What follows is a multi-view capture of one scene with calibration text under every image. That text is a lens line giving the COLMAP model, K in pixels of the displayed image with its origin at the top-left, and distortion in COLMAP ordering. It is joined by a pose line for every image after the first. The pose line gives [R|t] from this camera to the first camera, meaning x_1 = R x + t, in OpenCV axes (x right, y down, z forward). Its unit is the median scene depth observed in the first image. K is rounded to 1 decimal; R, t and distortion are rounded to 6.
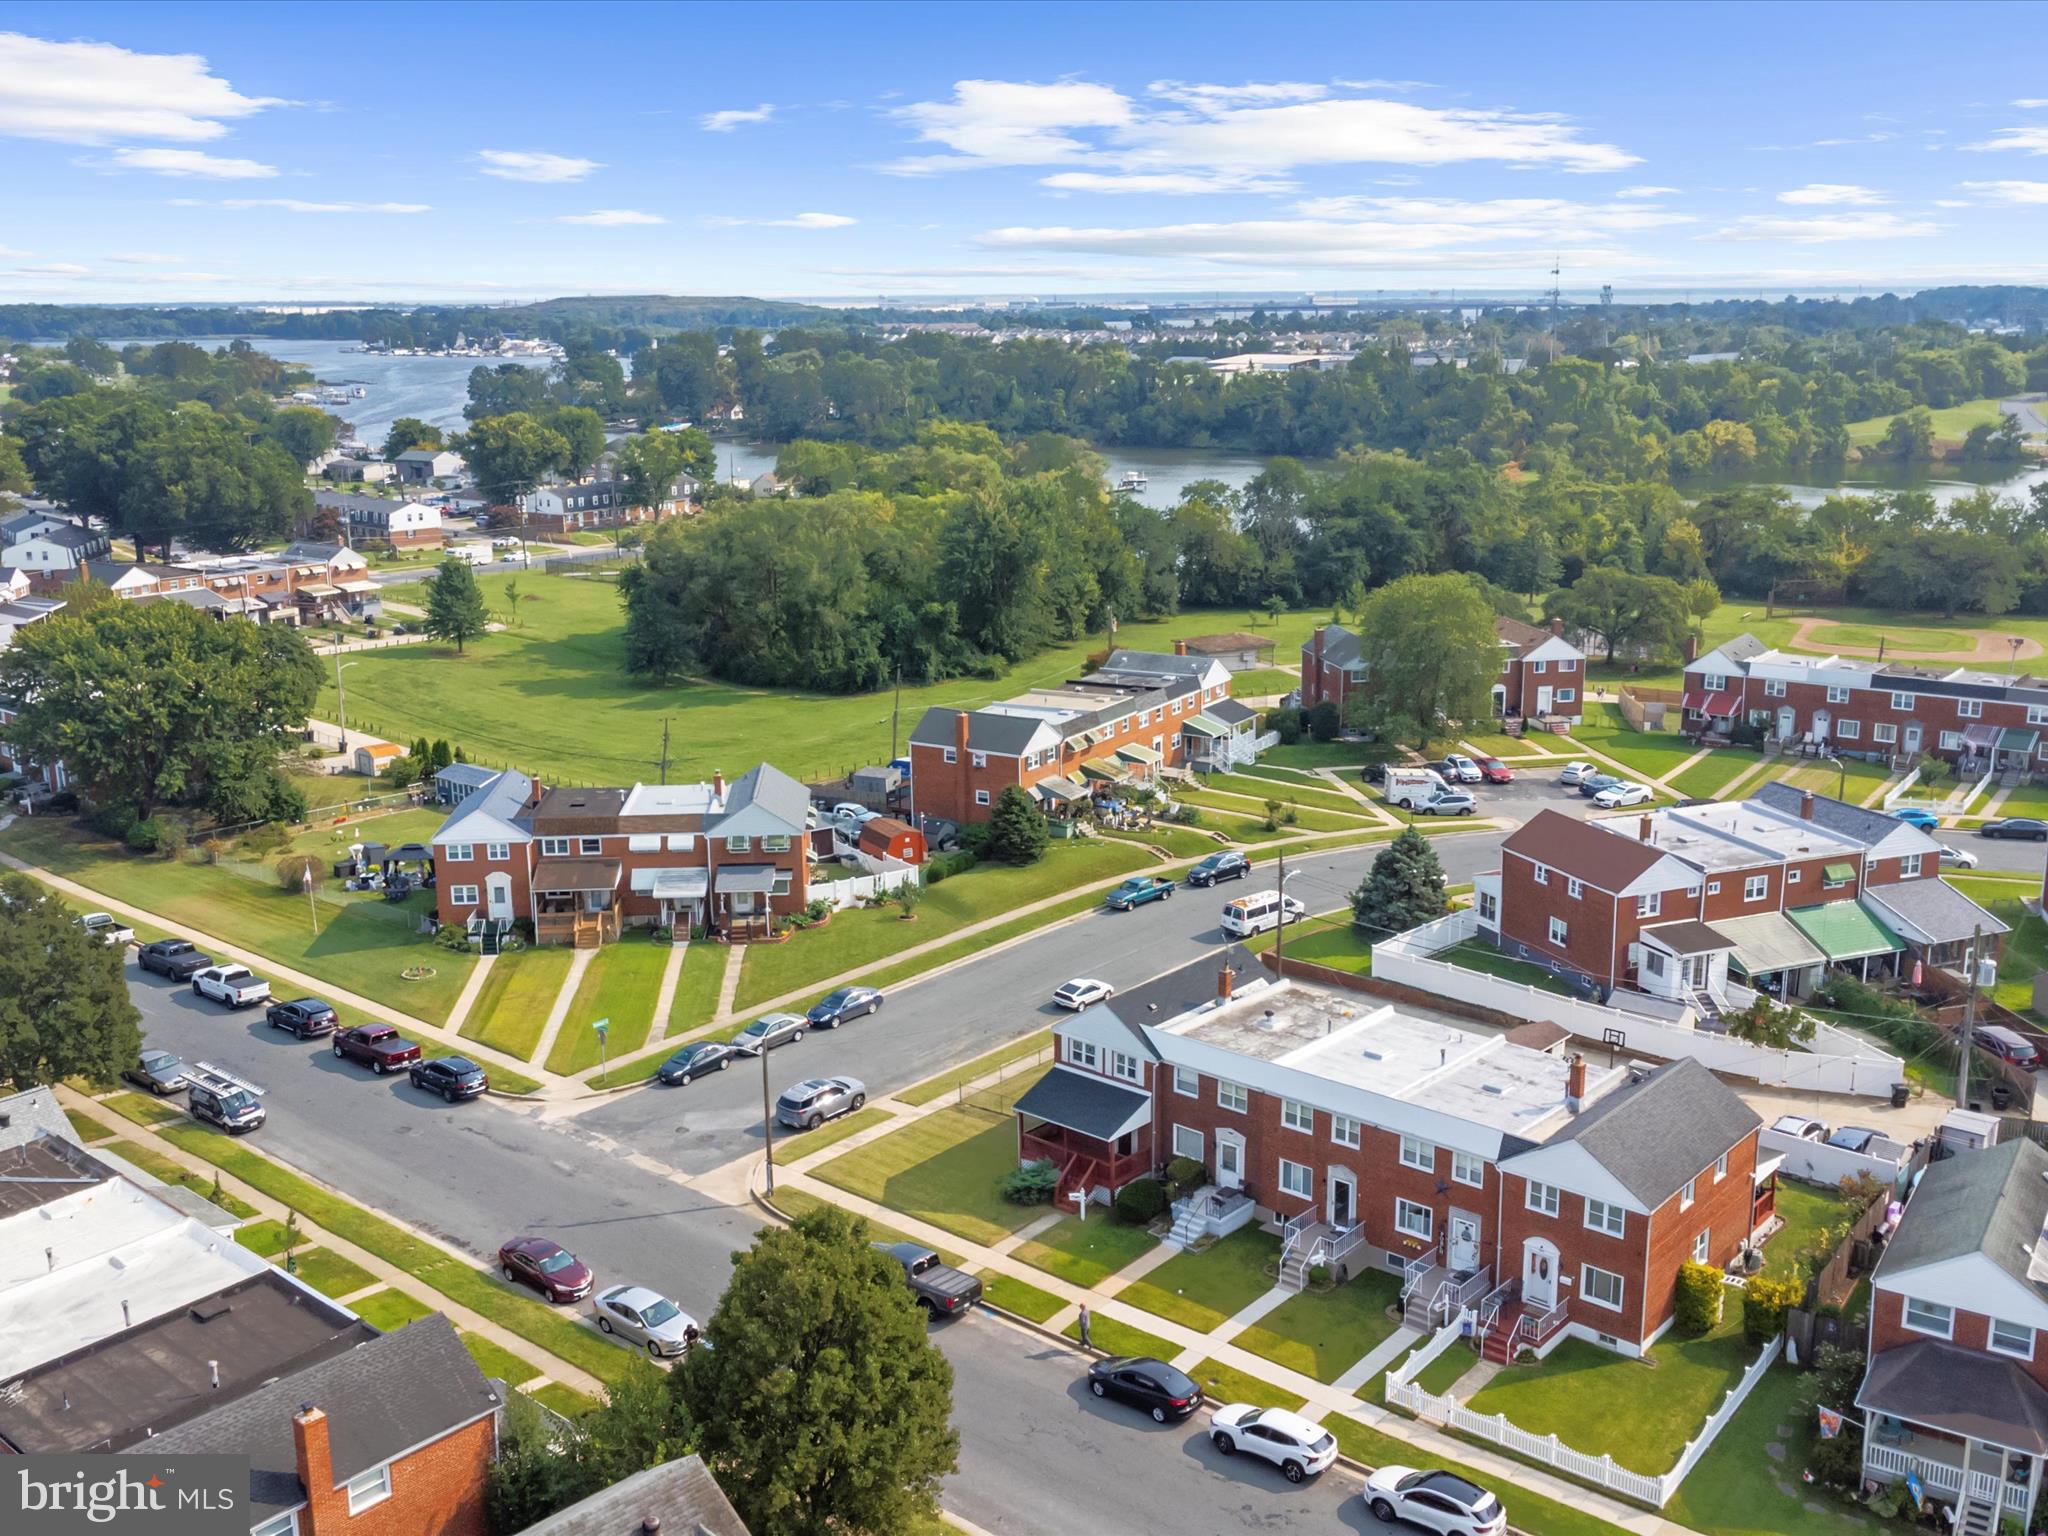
lens RADIAL K [[1965.0, 0, 1024.0], [0, 1965.0, 768.0], [0, 0, 1]] dist [-0.008276, 0.119758]
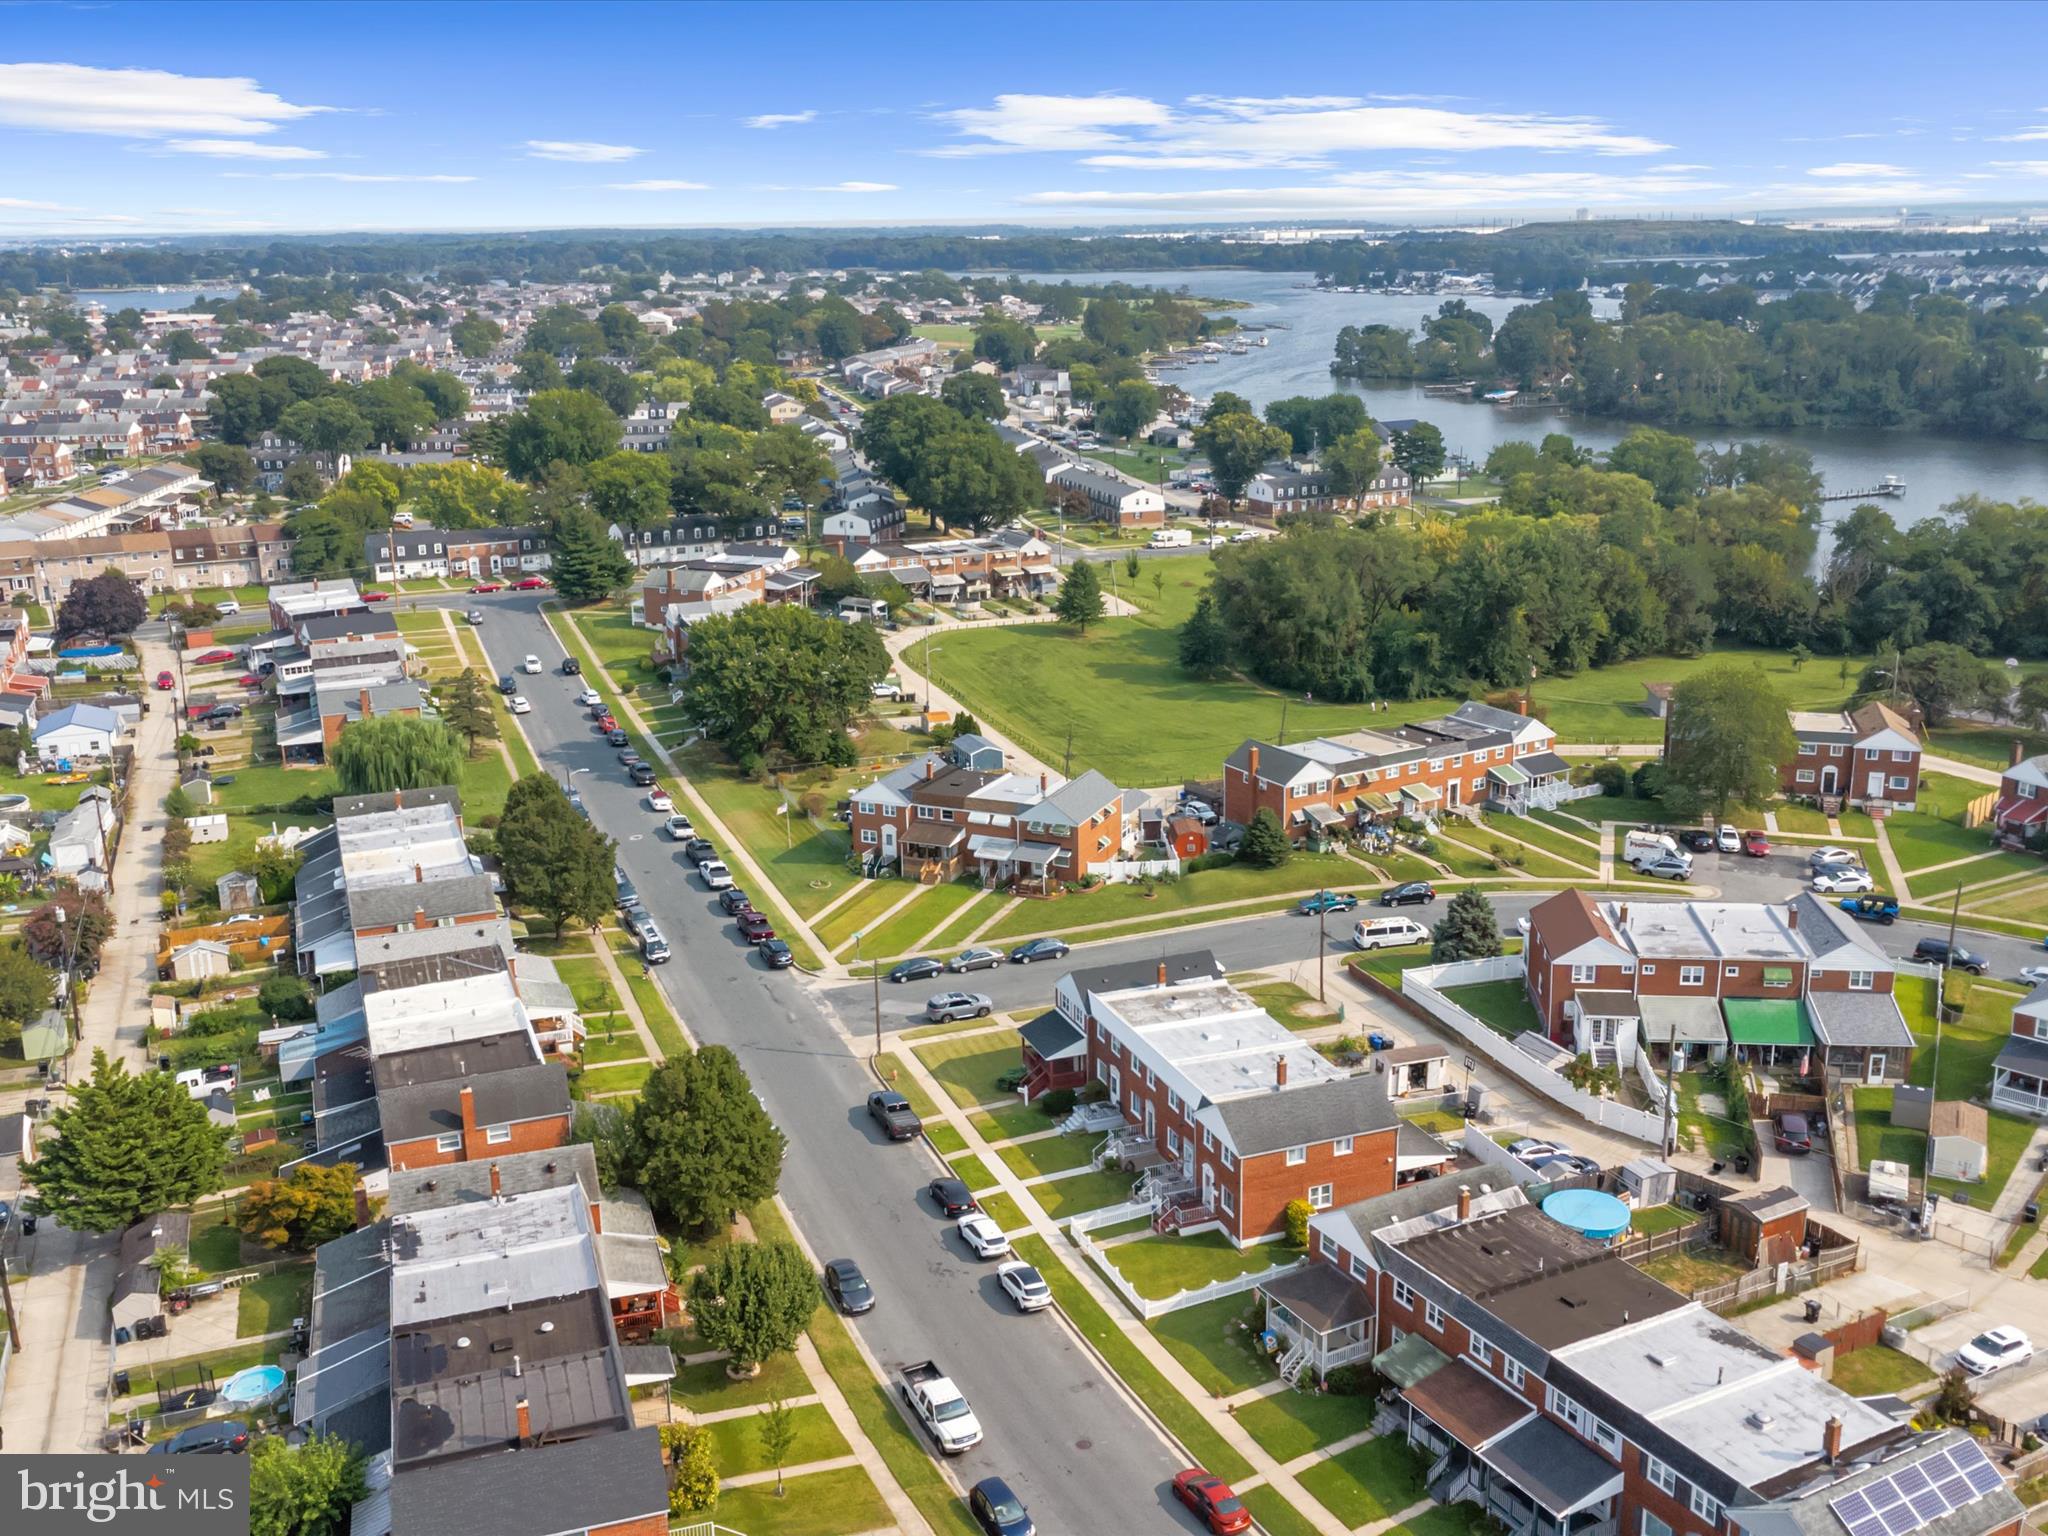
lens RADIAL K [[1965.0, 0, 1024.0], [0, 1965.0, 768.0], [0, 0, 1]] dist [-0.008276, 0.119758]
pose [[0.884220, 0.120734, -0.451196, 0.483934], [-0.101715, 0.992604, 0.066275, -0.097326], [0.455861, -0.012708, 0.889960, -0.270576]]
